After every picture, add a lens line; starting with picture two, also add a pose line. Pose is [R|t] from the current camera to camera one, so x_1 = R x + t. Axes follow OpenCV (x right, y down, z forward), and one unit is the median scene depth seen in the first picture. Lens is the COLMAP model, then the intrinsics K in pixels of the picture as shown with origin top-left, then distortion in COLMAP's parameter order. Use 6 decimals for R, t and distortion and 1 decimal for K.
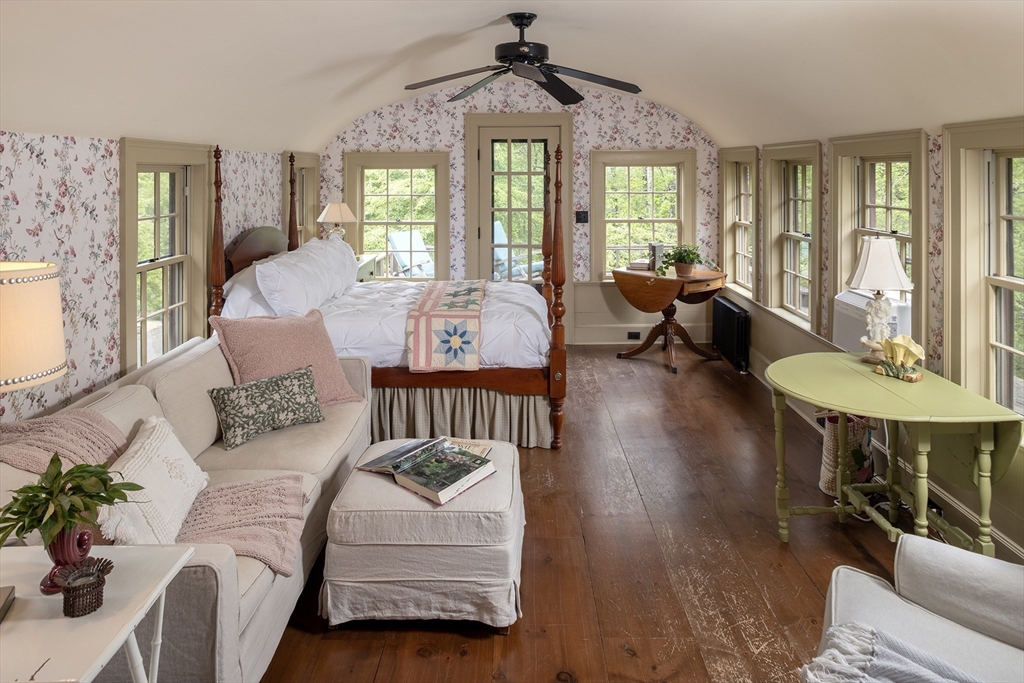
lens RADIAL K [[707.6, 0, 510.5], [0, 707.6, 175.6], [0, 0, 1]] dist [-0.027328, 0.004776]
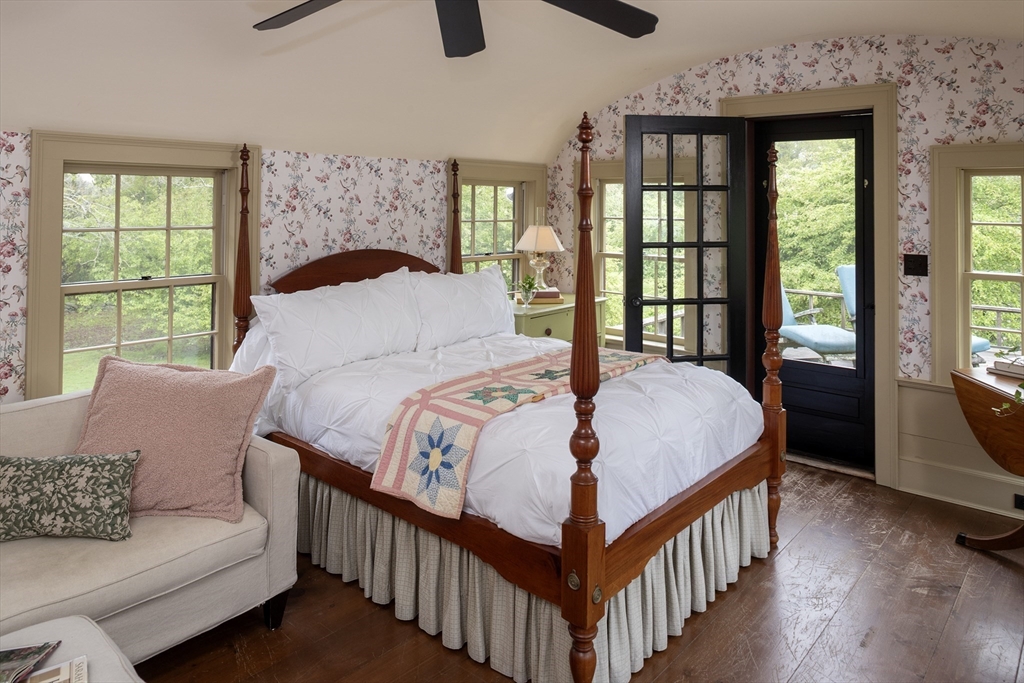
lens RADIAL K [[707.6, 0, 510.5], [0, 707.6, 175.6], [0, 0, 1]] dist [-0.027328, 0.004776]
pose [[0.759632, -0.012116, -0.650241, 0.237278], [-0.014122, 0.999283, -0.035118, 0.012307], [0.650200, 0.035859, 0.758916, 0.390890]]
